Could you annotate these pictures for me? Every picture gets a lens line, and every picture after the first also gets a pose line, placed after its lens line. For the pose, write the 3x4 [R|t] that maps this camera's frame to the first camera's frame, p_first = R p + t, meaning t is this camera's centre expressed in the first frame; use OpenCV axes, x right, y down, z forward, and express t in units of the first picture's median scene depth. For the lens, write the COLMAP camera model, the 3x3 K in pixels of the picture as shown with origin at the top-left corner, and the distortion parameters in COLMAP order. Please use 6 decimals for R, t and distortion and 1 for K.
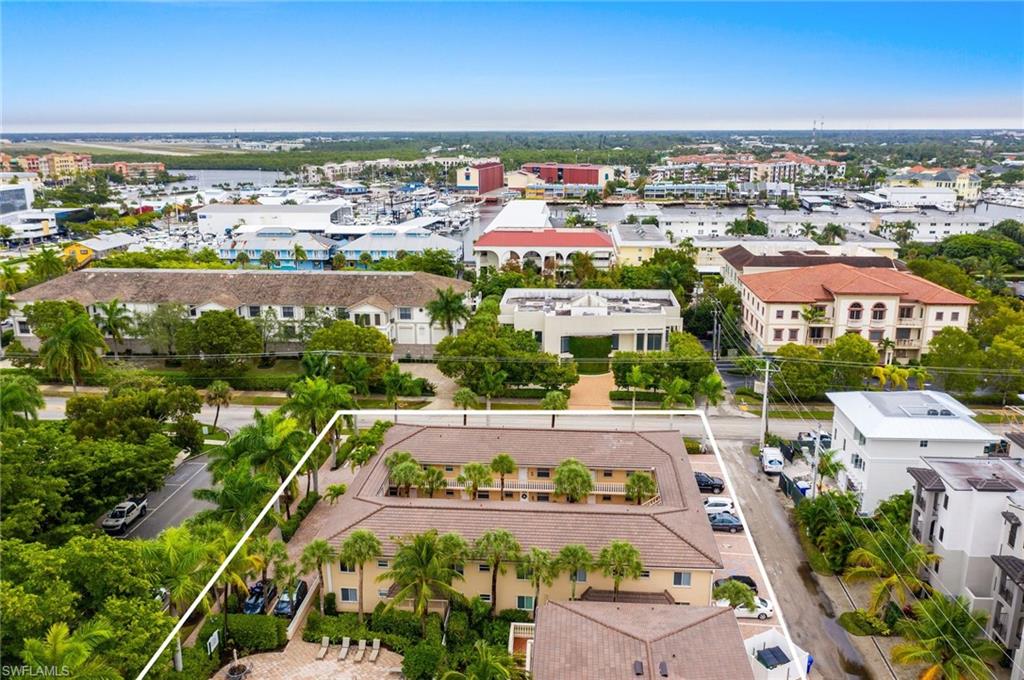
lens RADIAL K [[802.8, 0, 514.7], [0, 802.8, 342.2], [0, 0, 1]] dist [-0.010055, 0.001826]
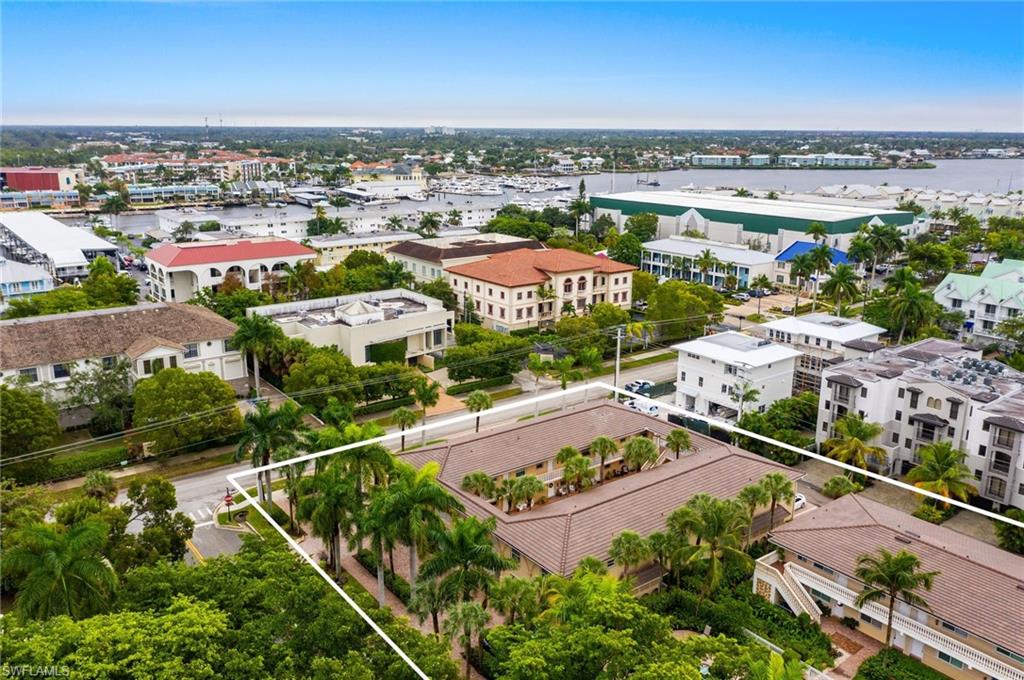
lens RADIAL K [[802.8, 0, 511.2], [0, 802.8, 340.1], [0, 0, 1]] dist [-0.010055, 0.001826]
pose [[0.740395, -0.161074, 0.652588, -0.351535], [0.159991, 0.985191, 0.061652, -0.036440], [-0.652854, 0.058761, 0.755201, 0.115981]]
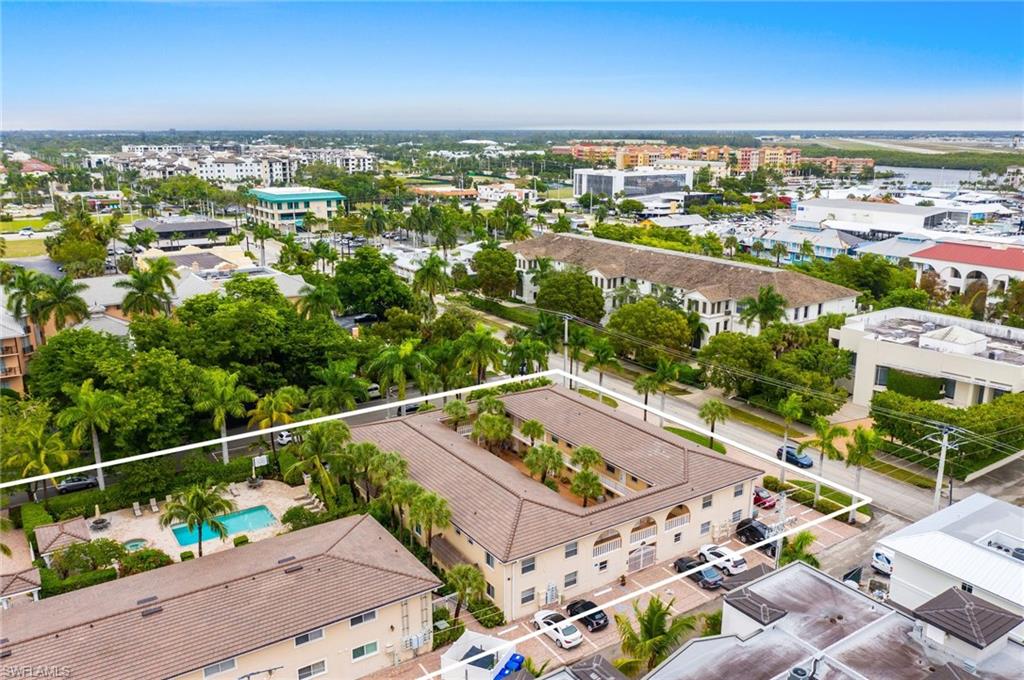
lens RADIAL K [[802.8, 0, 517.0], [0, 802.8, 345.7], [0, 0, 1]] dist [-0.010055, 0.001826]
pose [[0.615957, 0.206065, -0.760352, 0.362311], [-0.201248, 0.974317, 0.101023, -0.028261], [0.761641, 0.090793, 0.641607, 0.138379]]
